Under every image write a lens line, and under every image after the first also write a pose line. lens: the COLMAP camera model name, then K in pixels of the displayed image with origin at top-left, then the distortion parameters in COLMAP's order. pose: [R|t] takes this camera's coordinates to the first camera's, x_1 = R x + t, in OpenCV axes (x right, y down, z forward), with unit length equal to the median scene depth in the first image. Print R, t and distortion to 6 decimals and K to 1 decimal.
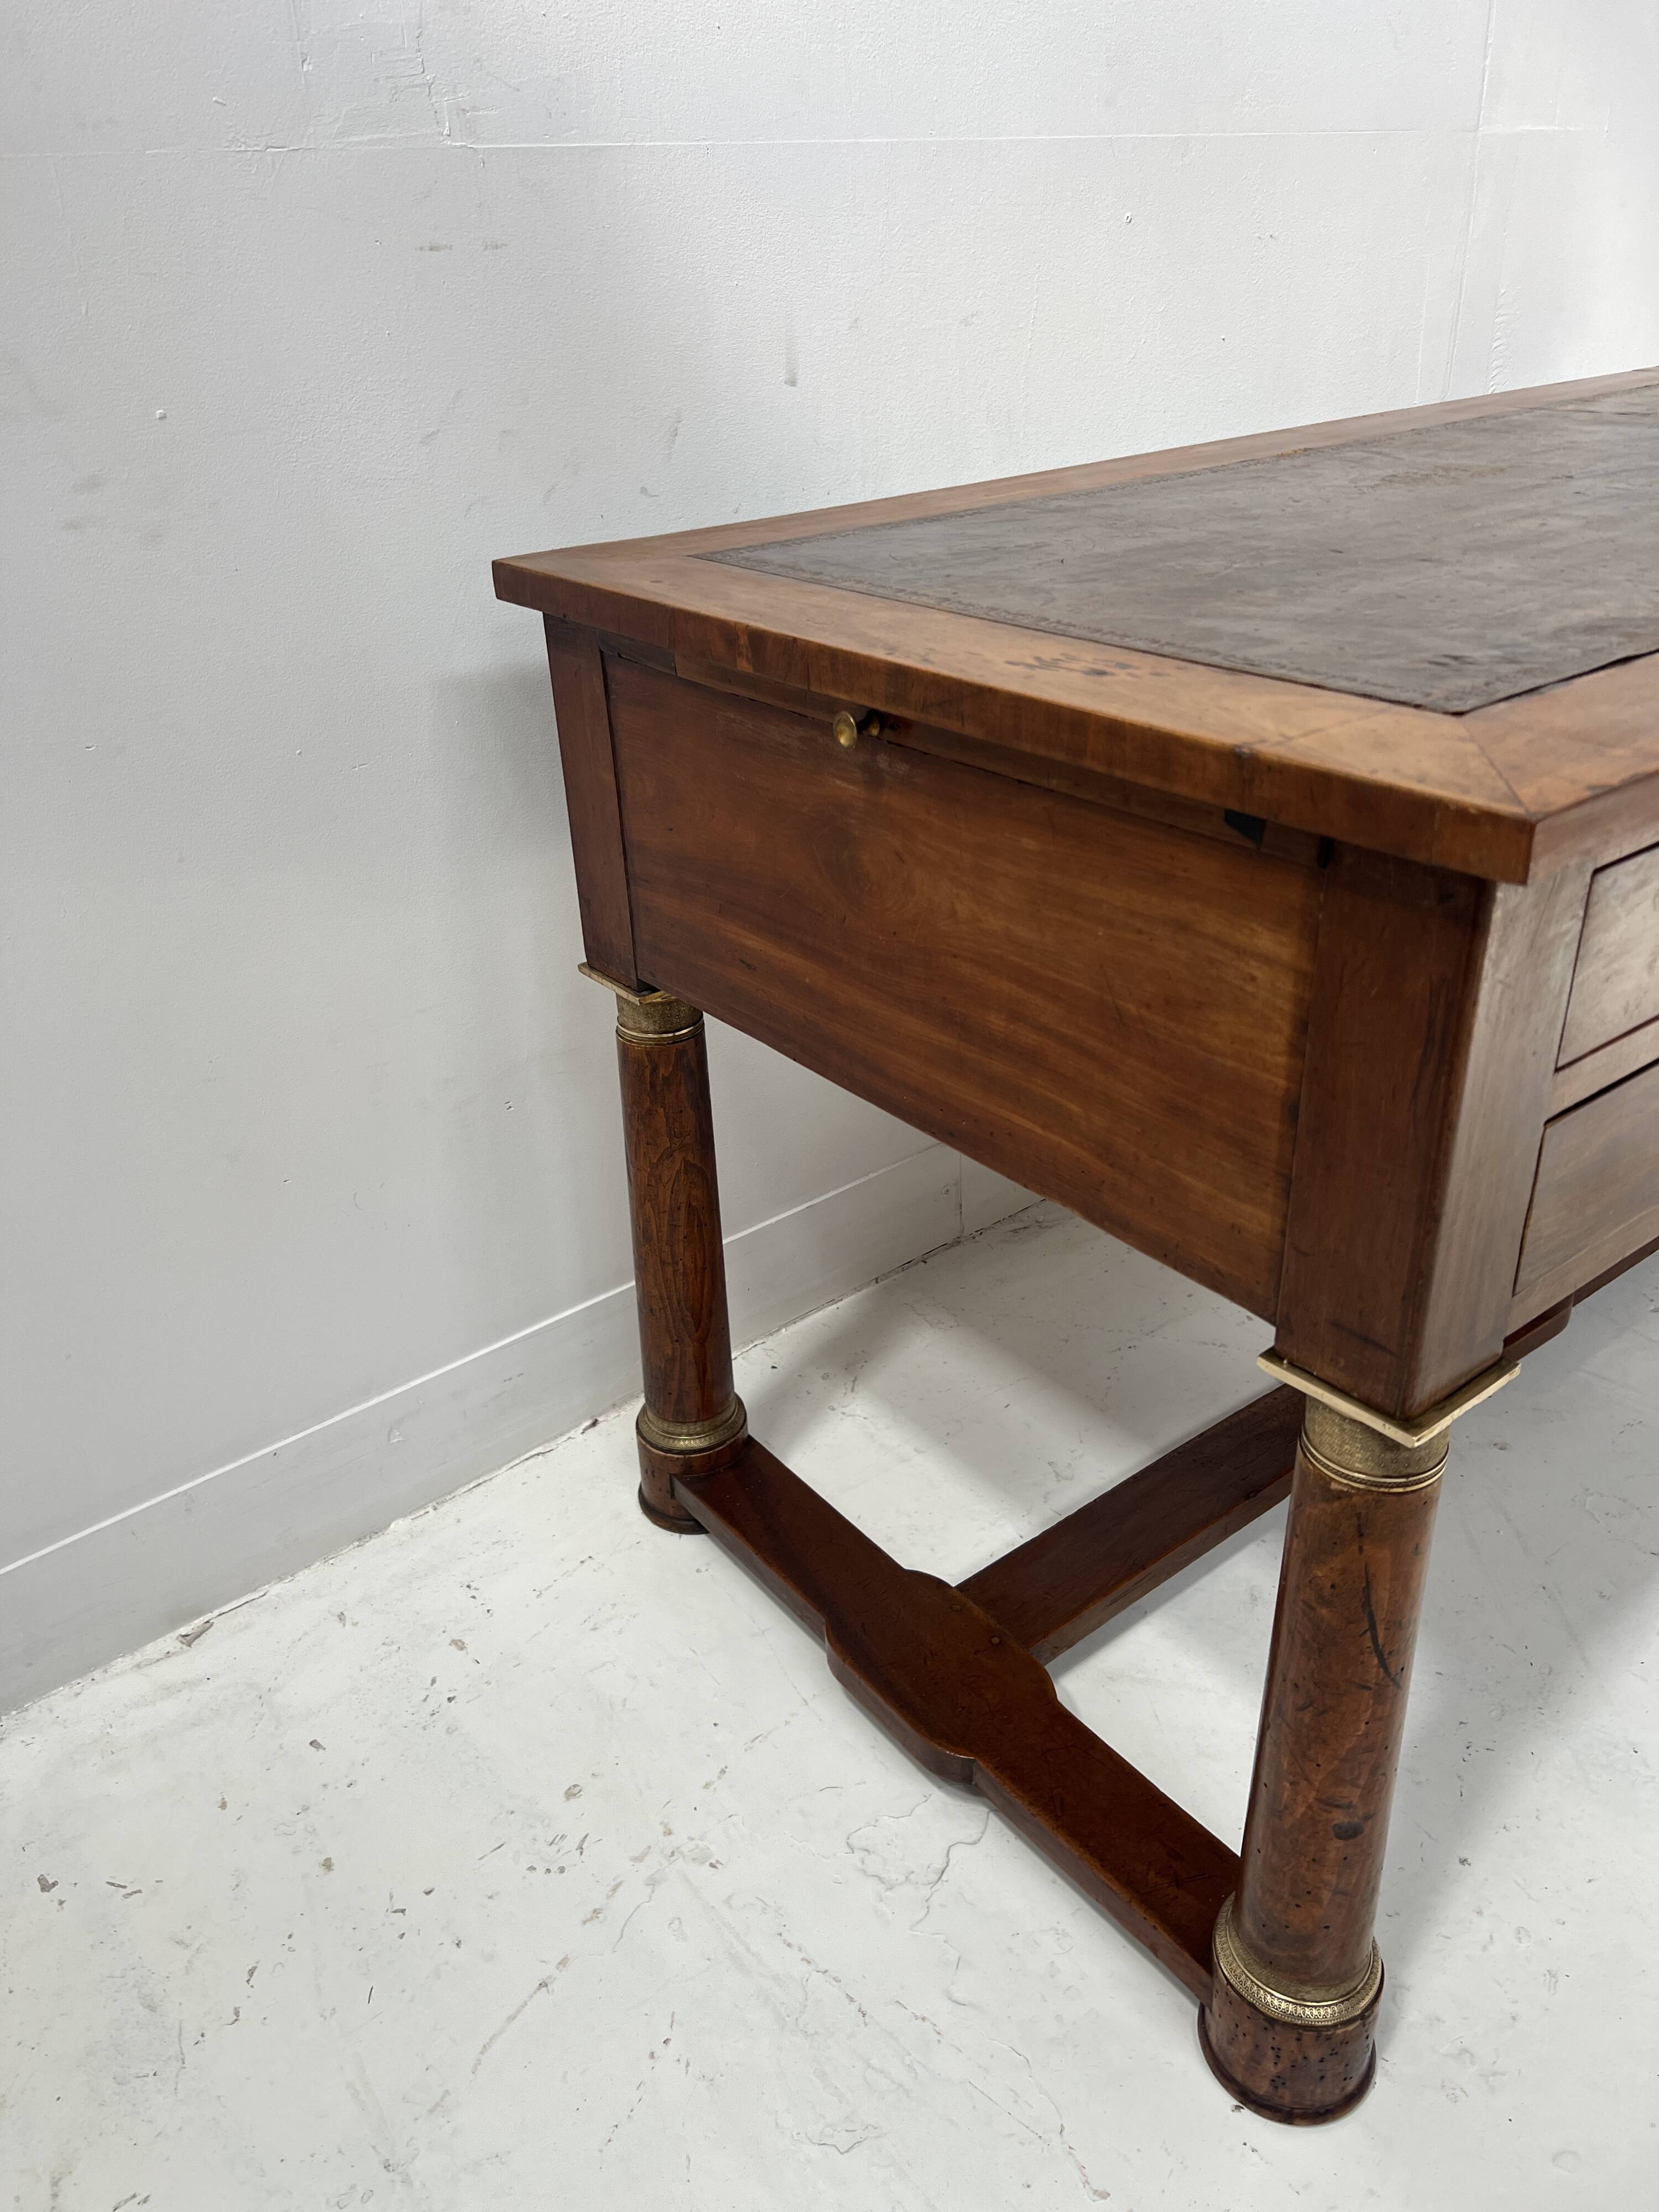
lens RADIAL K [[1667.2, 0, 829.5], [0, 1667.2, 1106.0], [0, 0, 1]] dist [0.070419, -0.087387]
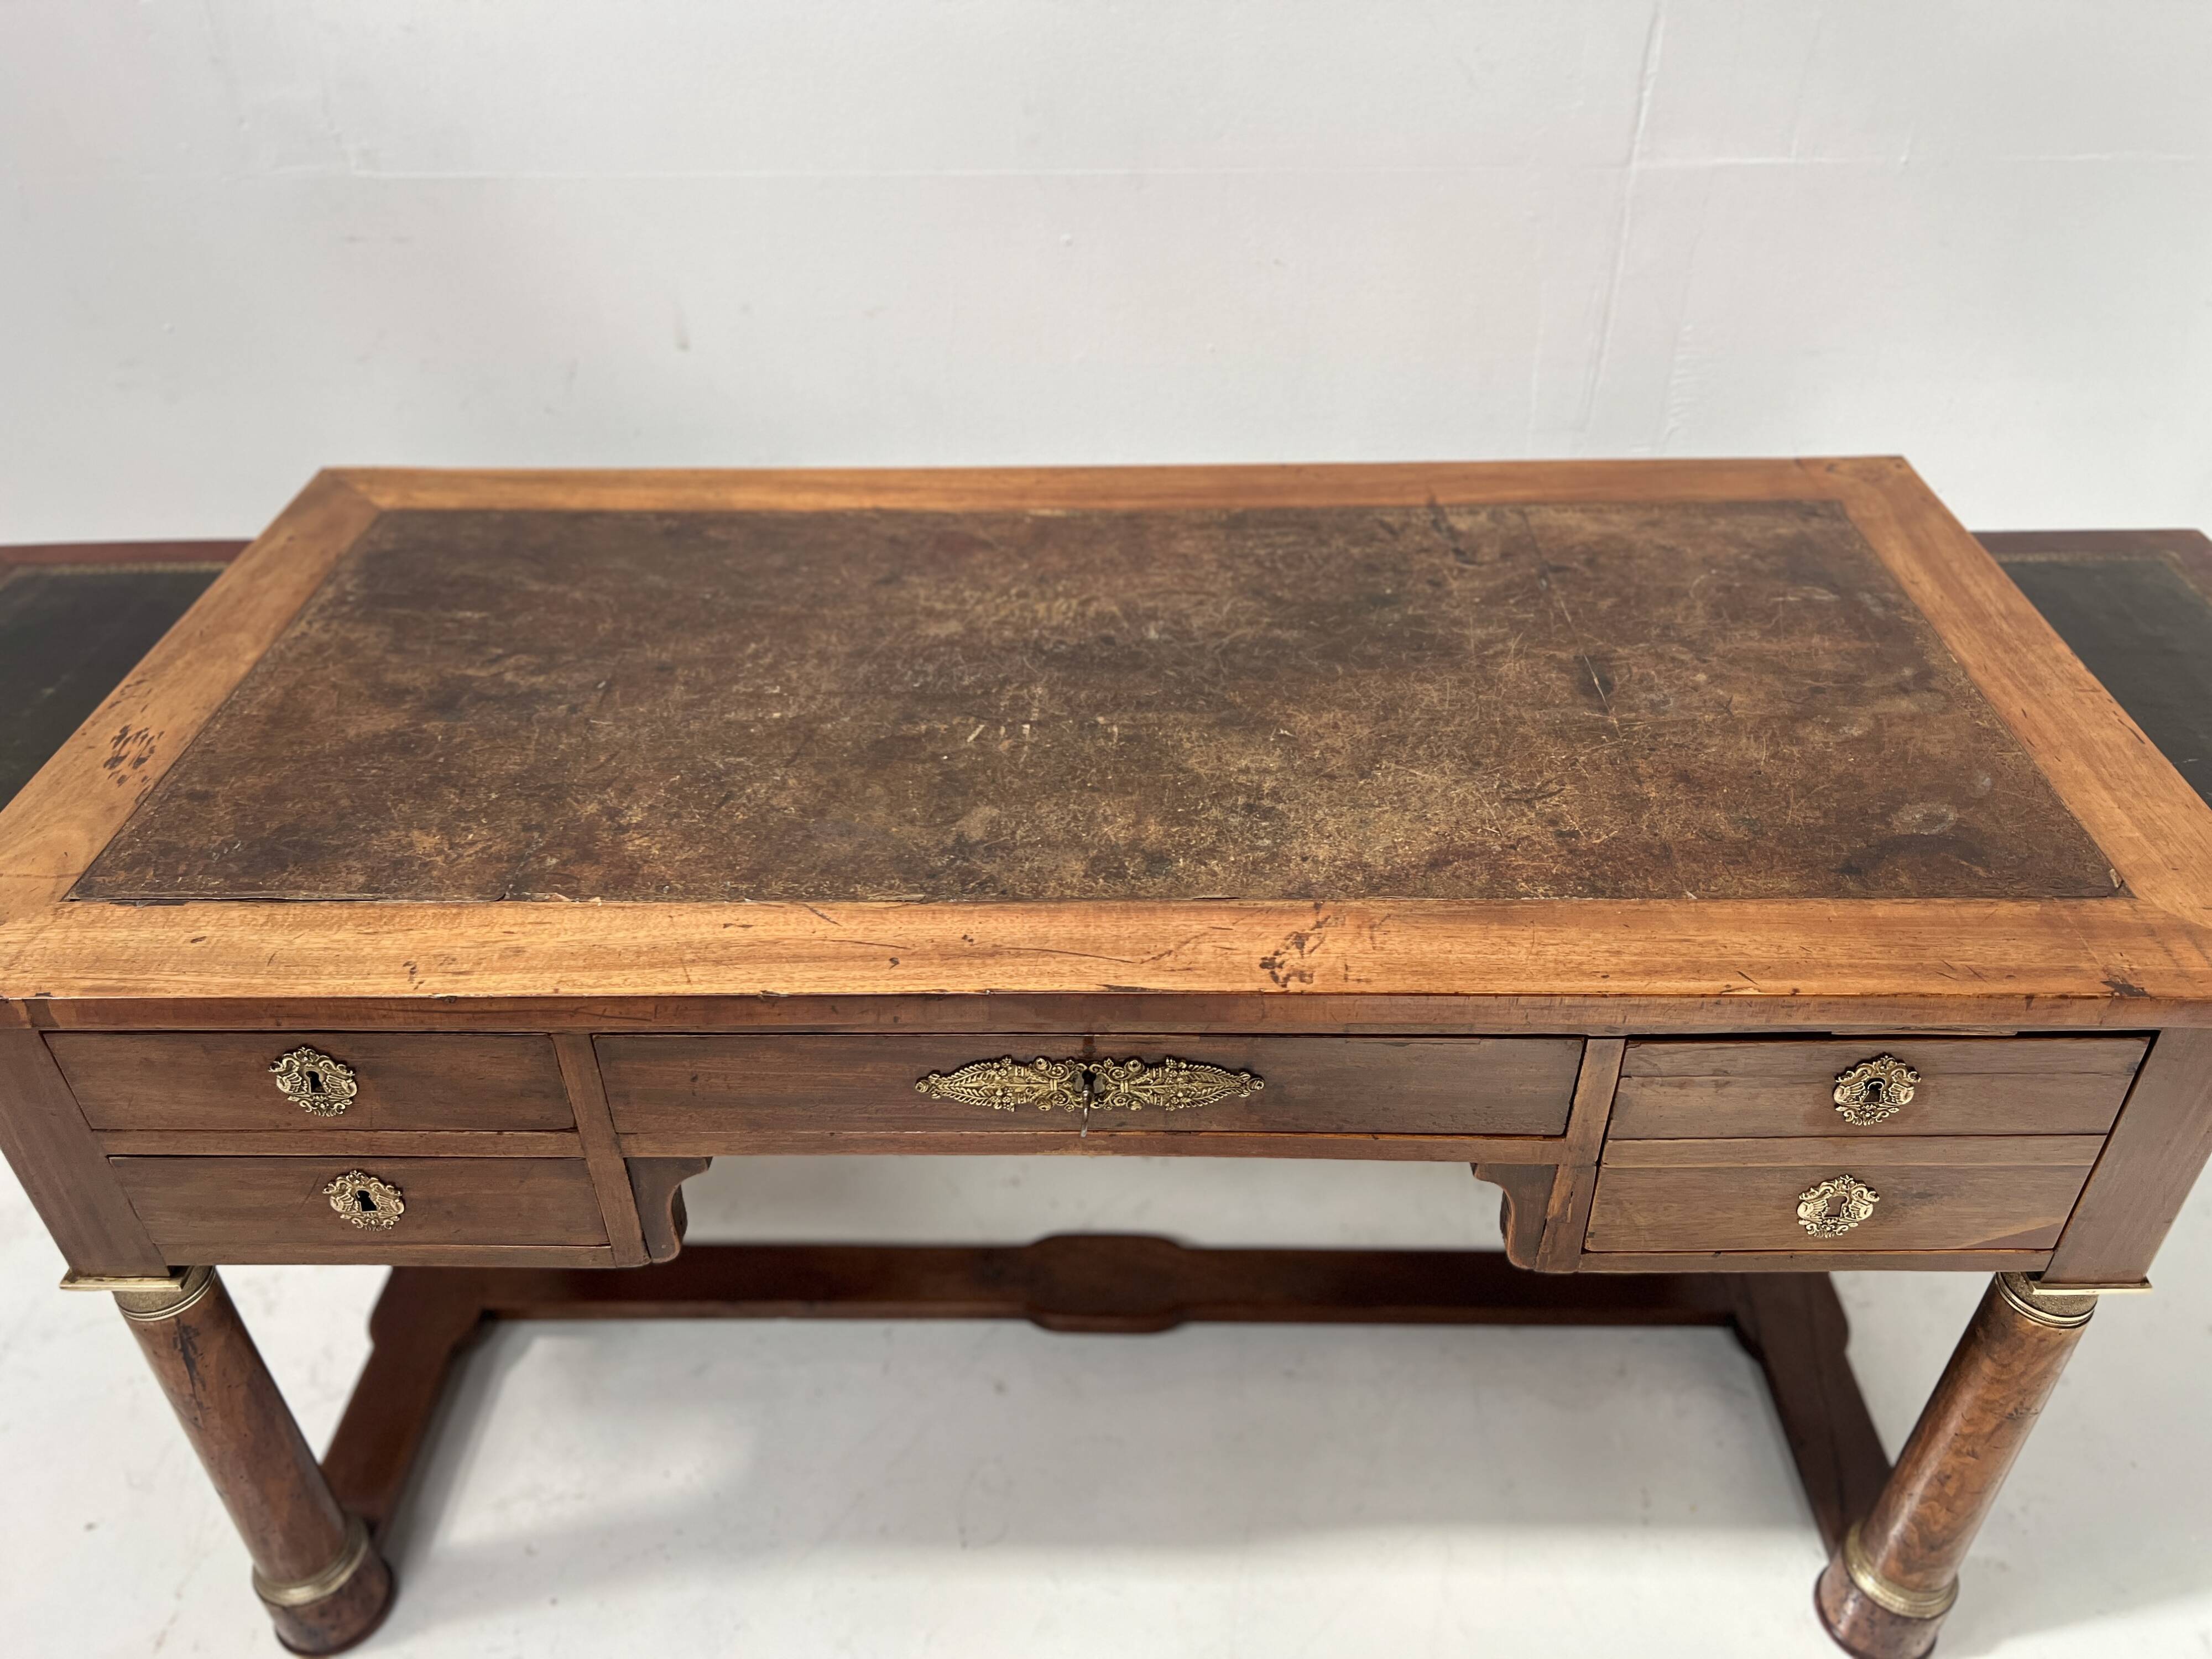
lens RADIAL K [[1676.4, 0, 1115.0], [0, 1676.4, 833.3], [0, 0, 1]] dist [0.030353, -0.011560]
pose [[0.779040, 0.398015, -0.484439, 1.194443], [-0.311432, 0.916254, 0.251971, -0.630851], [0.544157, -0.045425, 0.837753, 0.139581]]
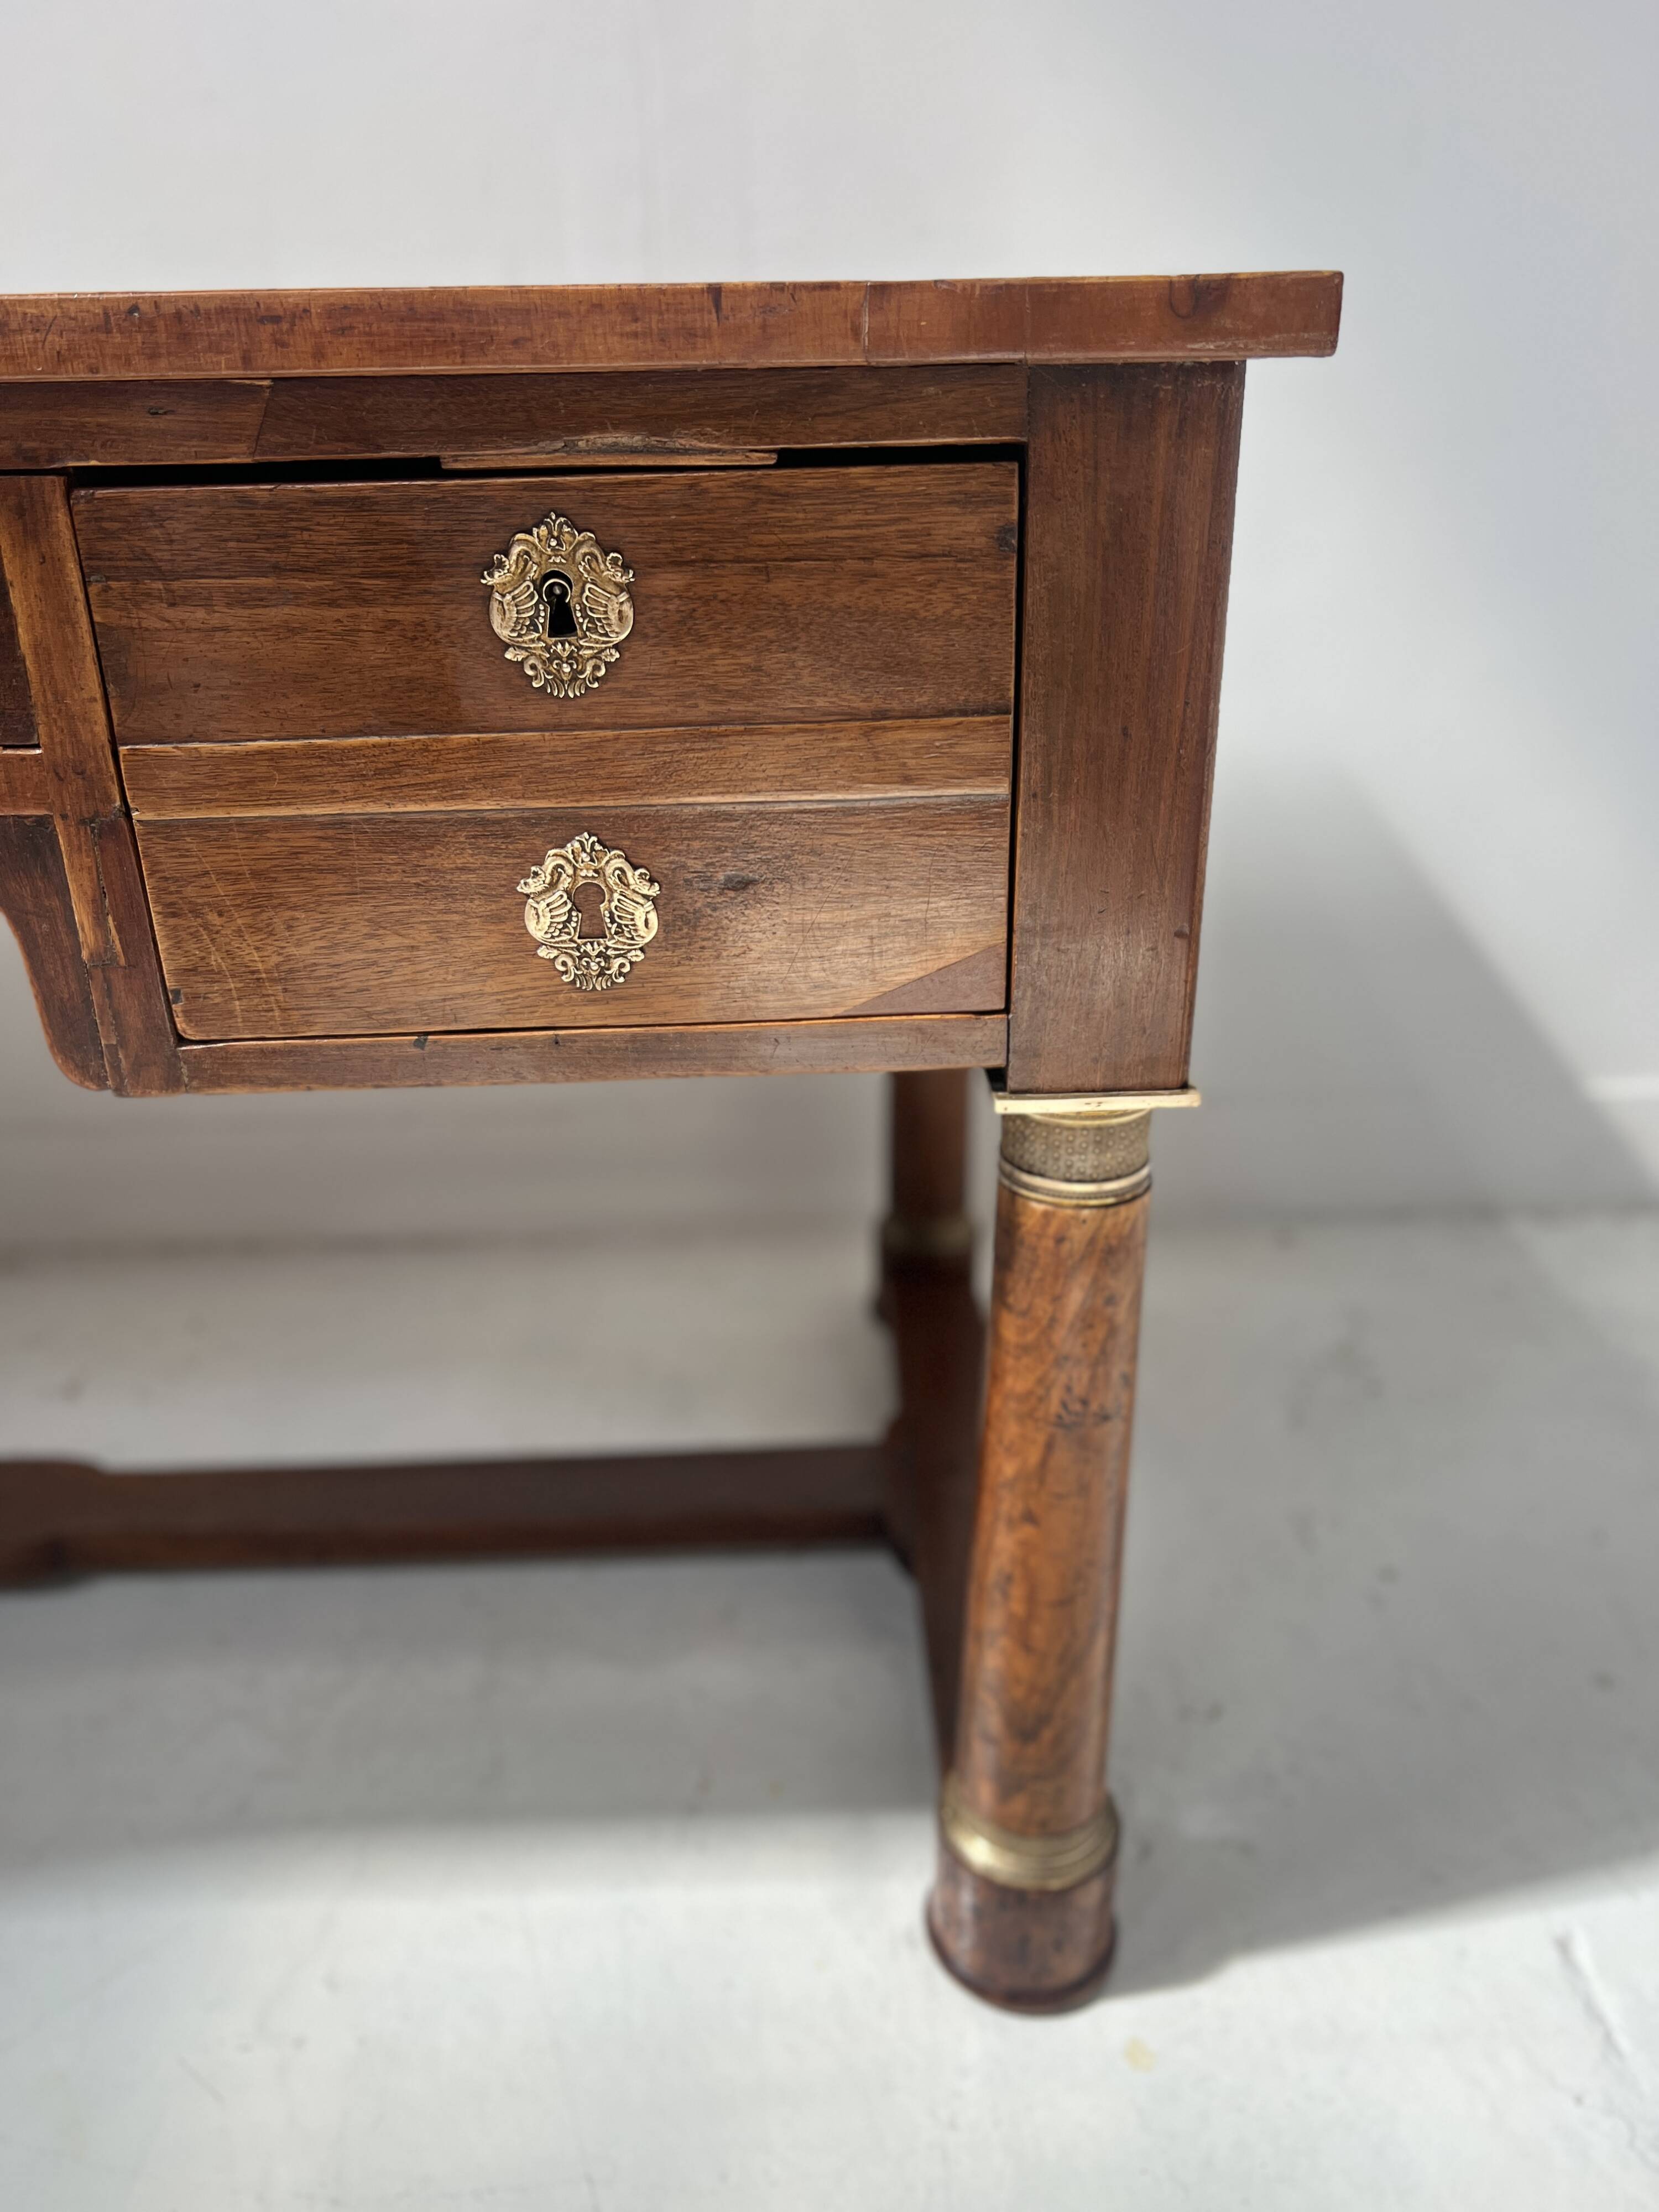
lens RADIAL K [[1668.6, 0, 838.3], [0, 1668.6, 1104.7], [0, 0, 1]] dist [0.070060, -0.088617]
pose [[0.806271, 0.268874, -0.526910, 1.519593], [-0.295163, 0.954785, 0.035557, -0.276091], [0.512646, 0.126857, 0.849177, 0.811265]]
